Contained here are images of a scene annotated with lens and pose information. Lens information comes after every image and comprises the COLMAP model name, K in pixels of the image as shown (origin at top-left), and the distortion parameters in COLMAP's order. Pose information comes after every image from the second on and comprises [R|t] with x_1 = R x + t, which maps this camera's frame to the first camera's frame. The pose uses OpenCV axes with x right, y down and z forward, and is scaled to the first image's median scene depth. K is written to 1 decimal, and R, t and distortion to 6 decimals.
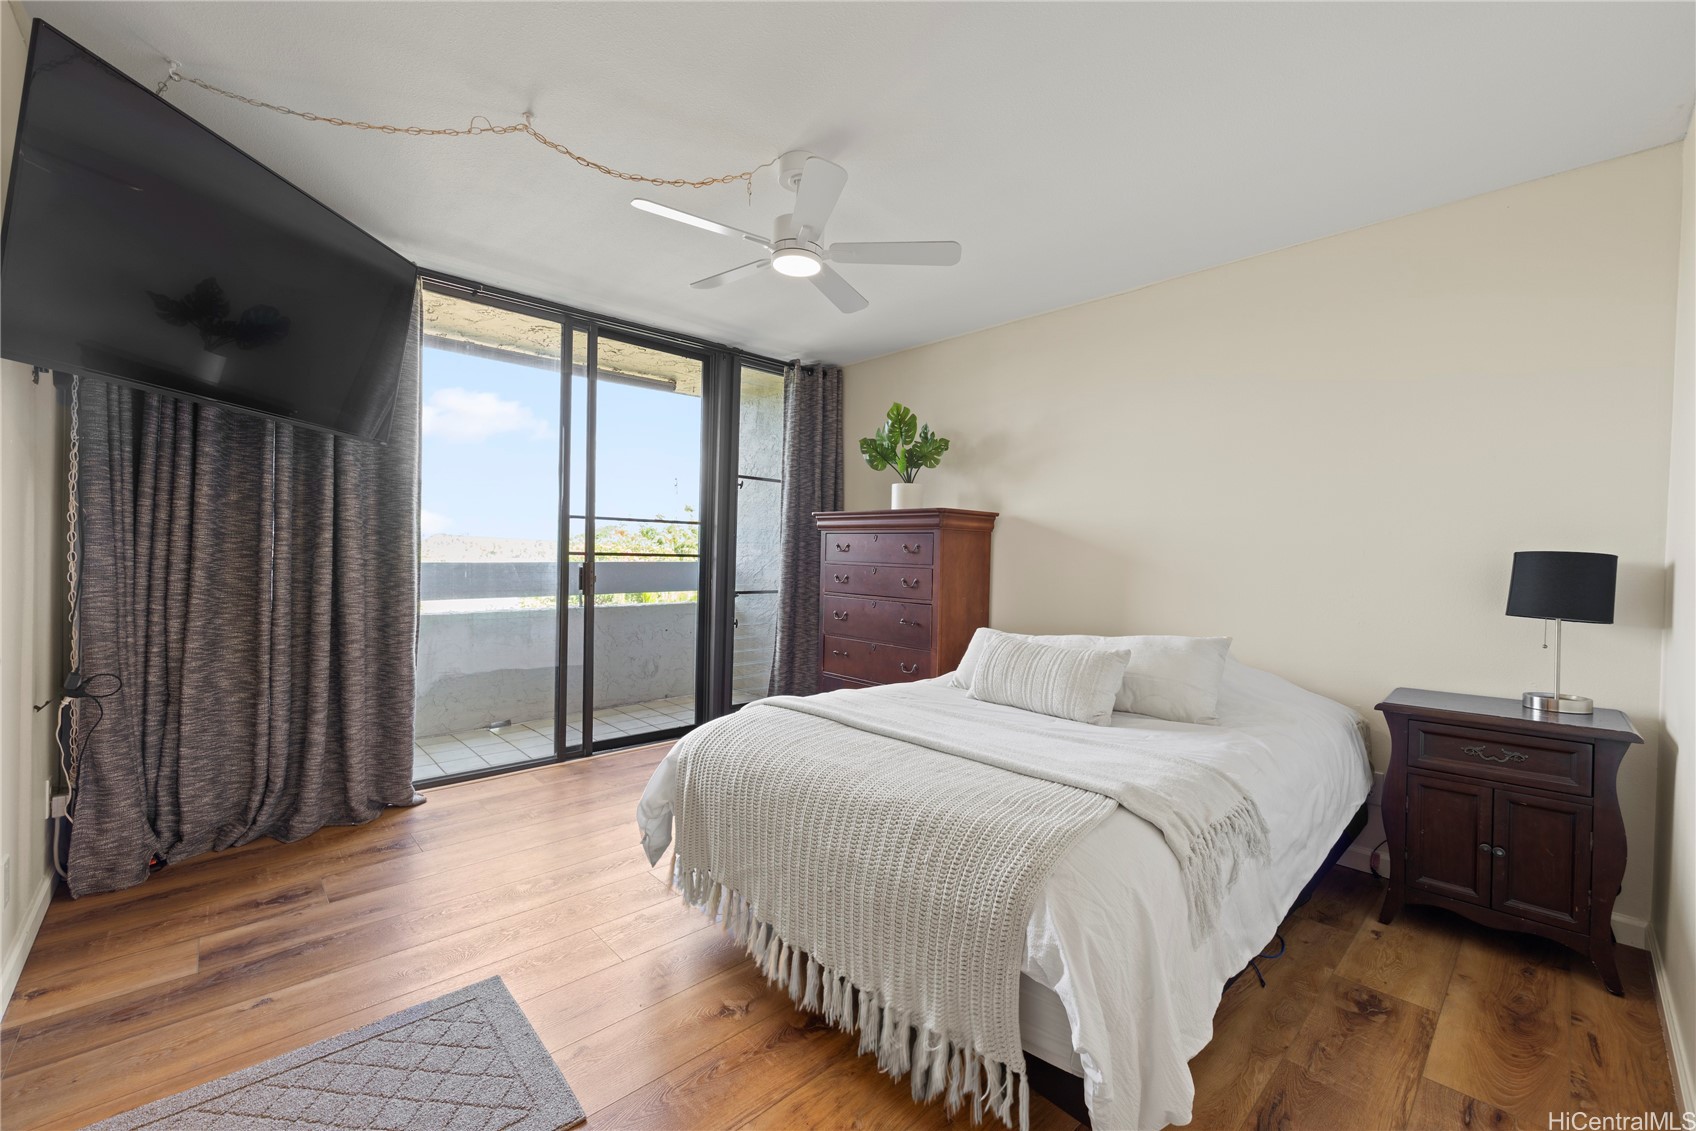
lens RADIAL K [[683.7, 0, 858.3], [0, 683.7, 561.3], [0, 0, 1]] dist [0.015838, 0.000244]
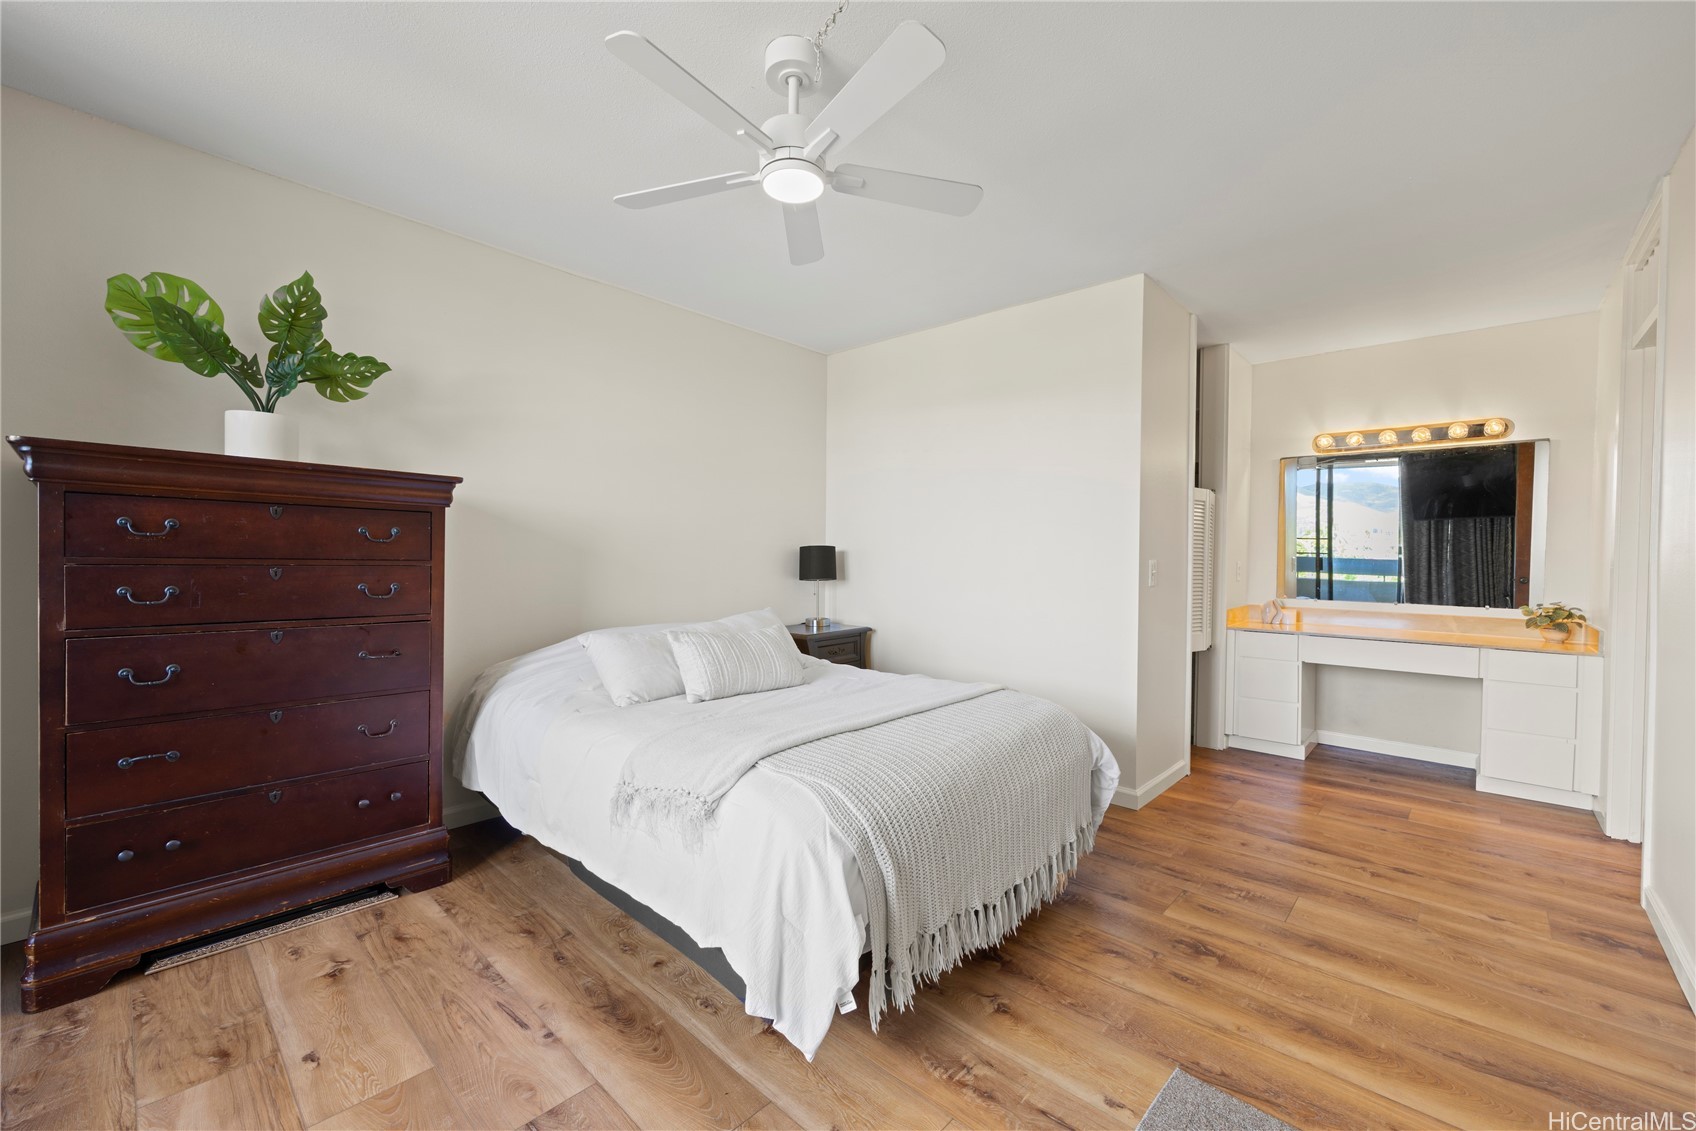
lens RADIAL K [[683.7, 0, 857.2], [0, 683.7, 562.8], [0, 0, 1]] dist [0.015838, 0.000244]
pose [[-0.081171, -0.027998, 0.996307, -0.940613], [0.000317, 0.999605, 0.028116, -0.021126], [-0.996700, 0.002599, -0.081130, 1.048600]]
